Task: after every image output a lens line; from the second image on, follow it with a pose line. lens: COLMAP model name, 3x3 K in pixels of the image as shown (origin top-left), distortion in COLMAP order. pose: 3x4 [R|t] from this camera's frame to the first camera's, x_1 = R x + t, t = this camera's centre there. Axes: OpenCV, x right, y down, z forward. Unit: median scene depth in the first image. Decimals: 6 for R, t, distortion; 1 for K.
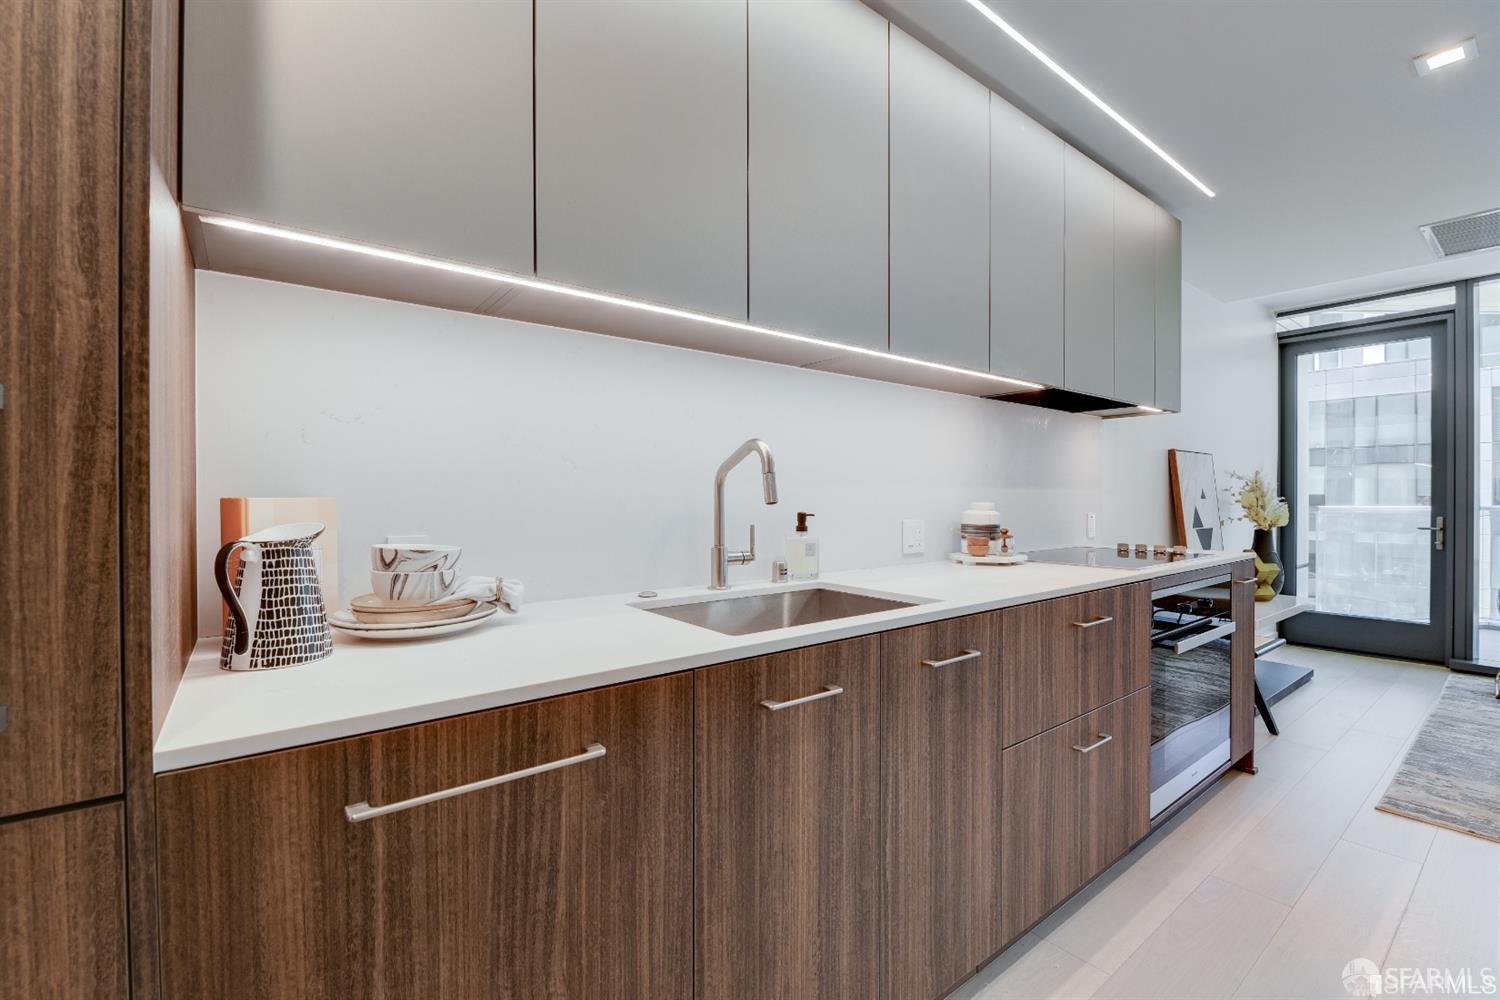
lens RADIAL K [[640.0, 0, 752.7], [0, 640.0, 501.6], [0, 0, 1]] dist [0.000153, -0.007348]
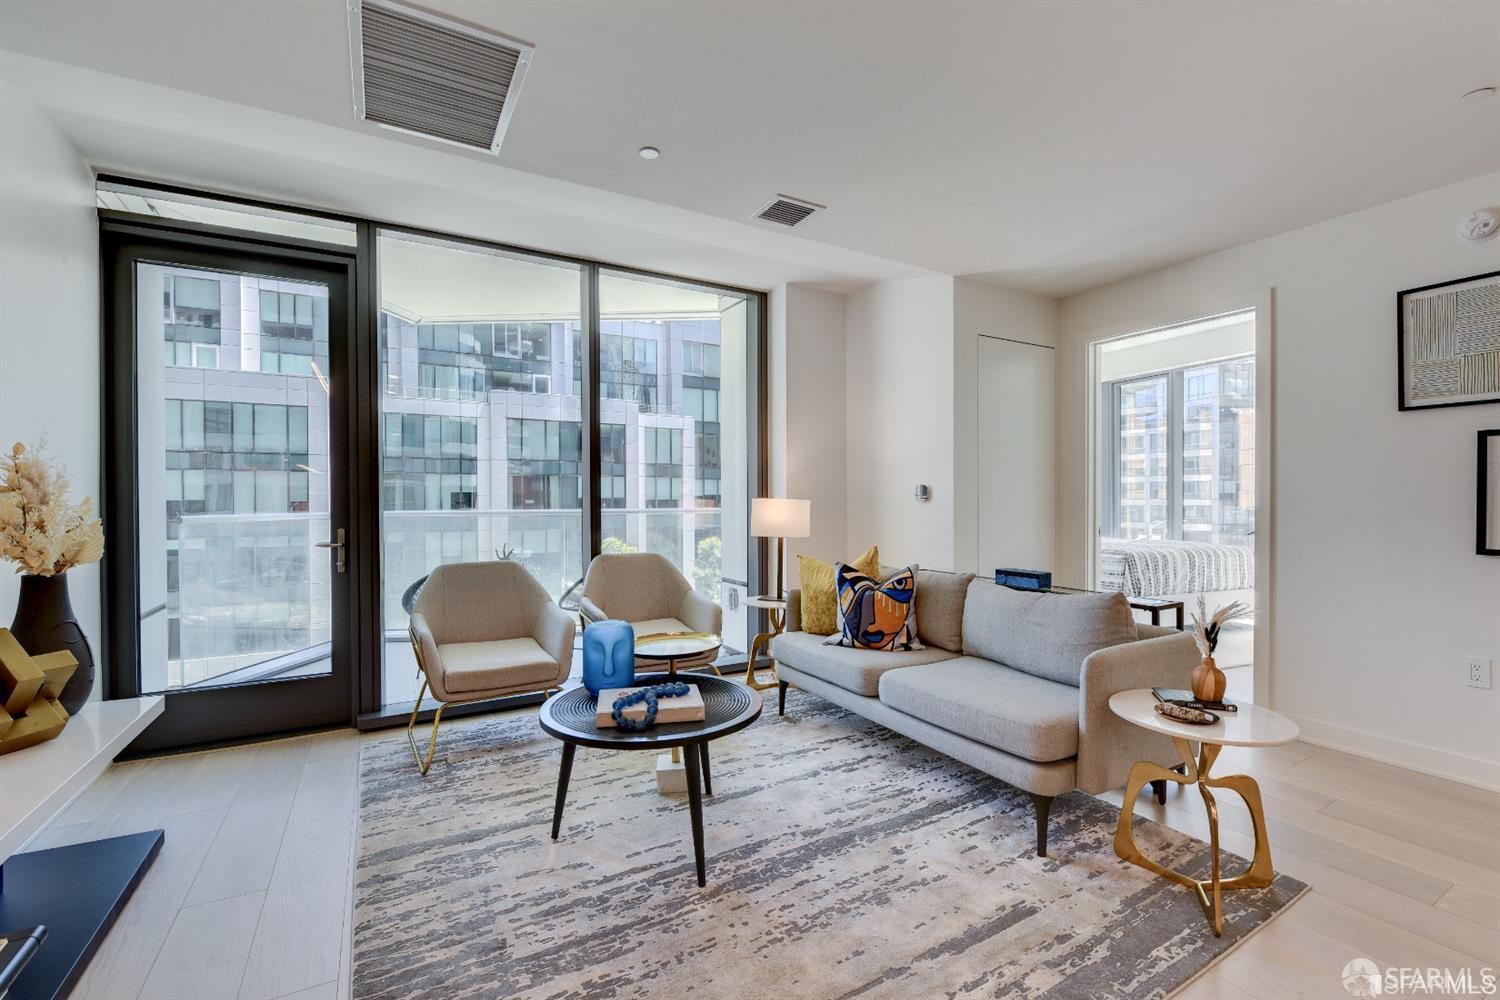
lens RADIAL K [[643.5, 0, 758.1], [0, 643.5, 504.1], [0, 0, 1]] dist [0.003810, -0.007591]
pose [[0.129805, -0.005935, 0.991522, 1.167028], [0.011680, 0.999922, 0.004456, -0.008583], [-0.991471, 0.011003, 0.129865, 1.220741]]
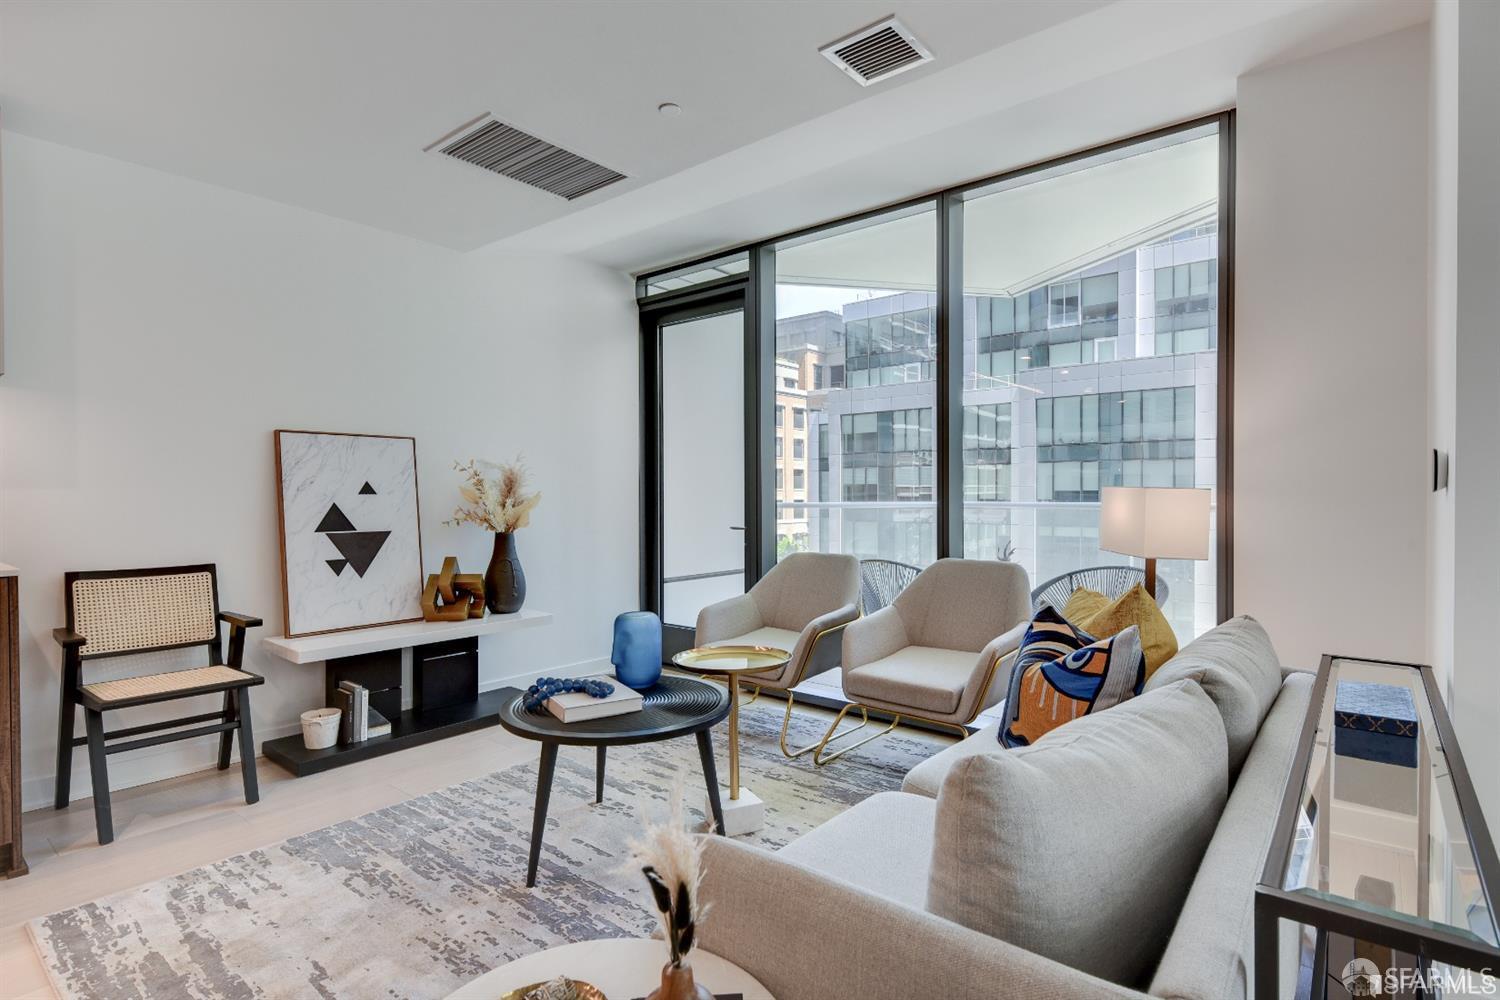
lens RADIAL K [[747.4, 0, 758.4], [0, 747.4, 499.8], [0, 0, 1]] dist [0.023556, -0.011131]
pose [[0.973755, -0.004103, 0.227562, 2.552378], [0.004057, 0.999992, 0.000667, 0.008630], [-0.227563, 0.000274, 0.973763, -0.039446]]
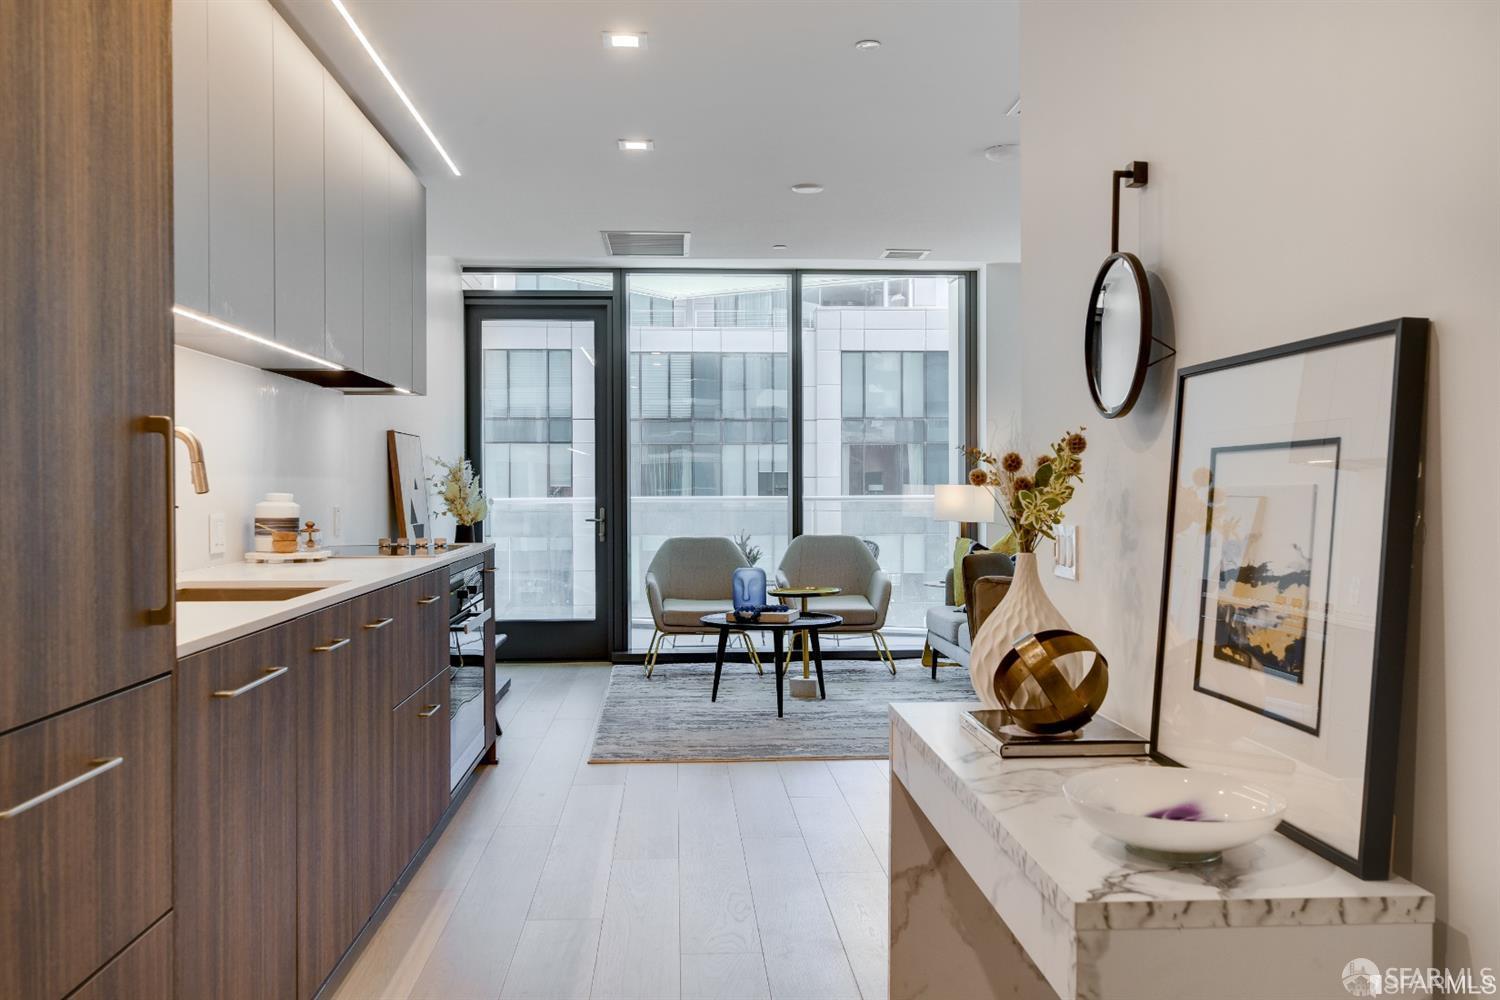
lens RADIAL K [[1261.0, 0, 750.0], [0, 1261.0, 500.0], [0, 0, 1]] dist [-0.001341, 0.000552]
pose [[0.563225, -0.009312, 0.826251, -1.125037], [0.008568, 0.999949, 0.005428, 0.010945], [-0.826259, 0.004022, 0.563276, -0.805948]]
